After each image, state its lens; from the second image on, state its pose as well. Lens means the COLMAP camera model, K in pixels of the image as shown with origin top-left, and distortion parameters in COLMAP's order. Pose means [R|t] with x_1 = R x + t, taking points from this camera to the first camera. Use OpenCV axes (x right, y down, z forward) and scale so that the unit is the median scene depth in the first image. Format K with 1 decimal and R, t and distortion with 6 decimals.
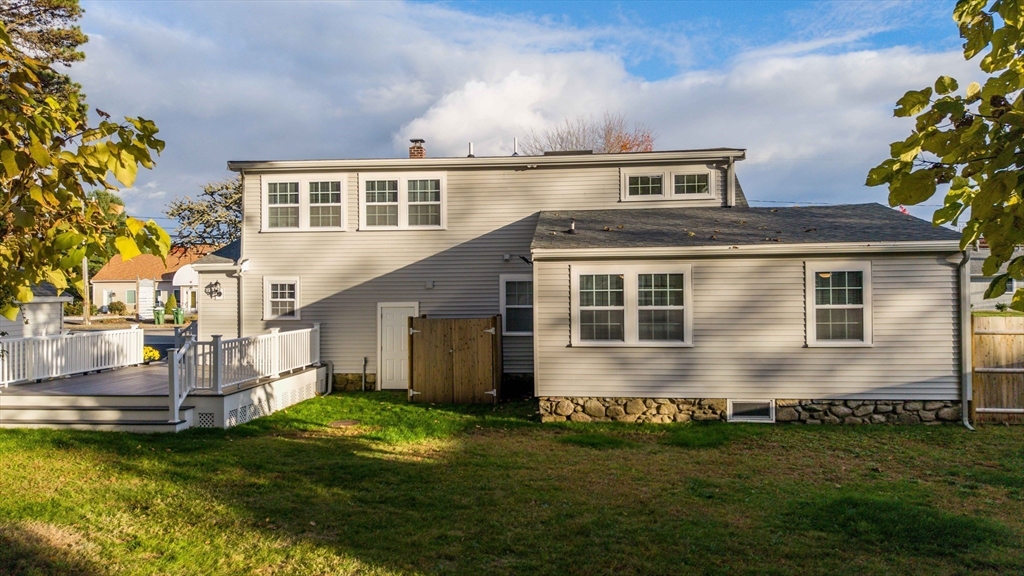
lens RADIAL K [[685.6, 0, 512.0], [0, 685.6, 288.0], [0, 0, 1]] dist [0.007538, 0.000298]
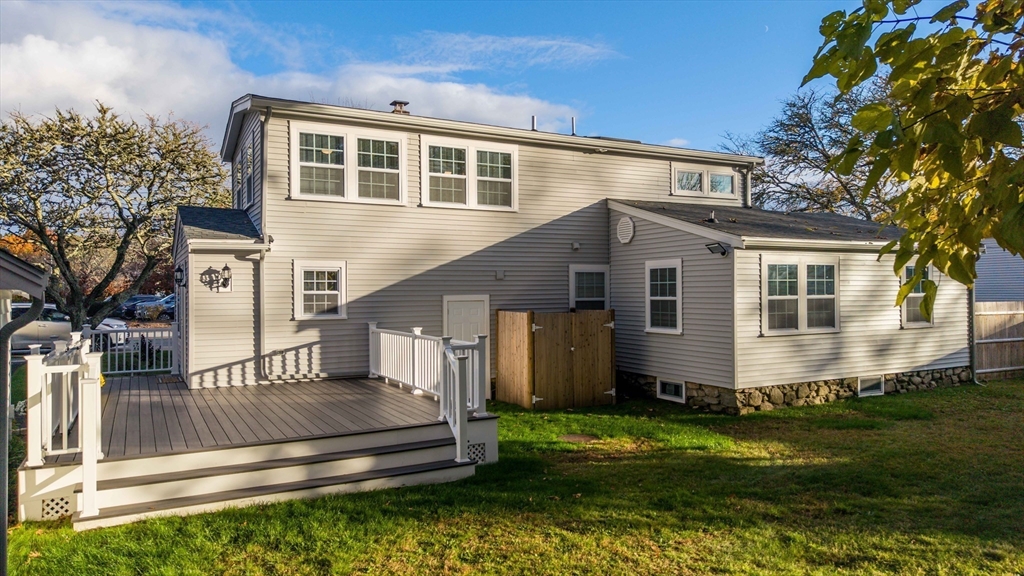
lens RADIAL K [[658.5, 0, 512.0], [0, 658.5, 288.0], [0, 0, 1]] dist [0.011112, 0.004871]
pose [[0.841862, 0.001306, 0.539691, -0.557376], [-0.002429, 0.999996, 0.001370, 0.011216], [-0.539688, -0.002464, 0.841862, 0.294245]]
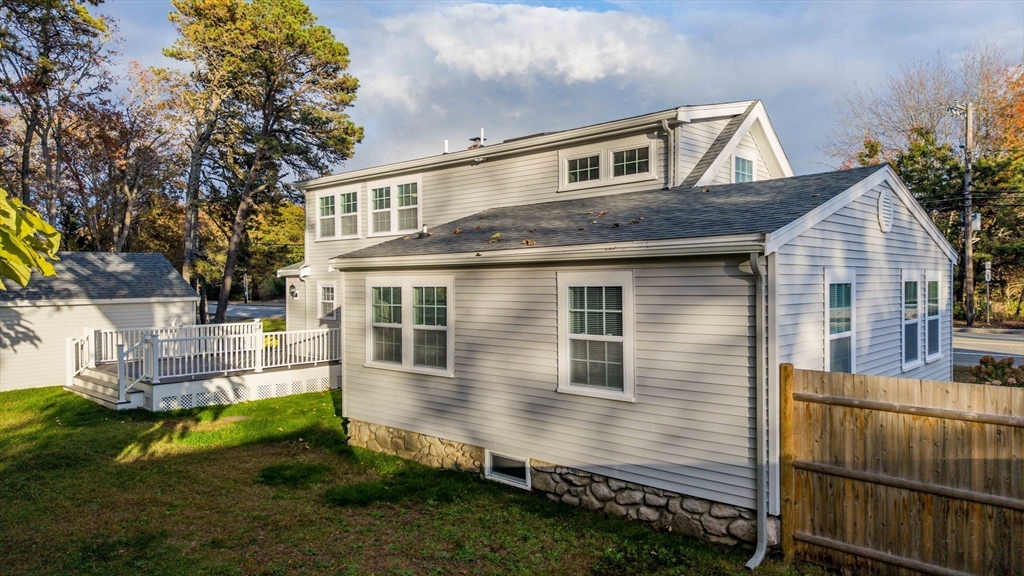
lens RADIAL K [[685.6, 0, 512.0], [0, 685.6, 288.0], [0, 0, 1]] dist [0.007538, 0.000298]
pose [[0.790901, 0.009258, -0.611874, 0.605478], [0.004772, 0.999762, 0.021296, -0.027232], [0.611926, -0.019763, 0.790668, 0.303696]]
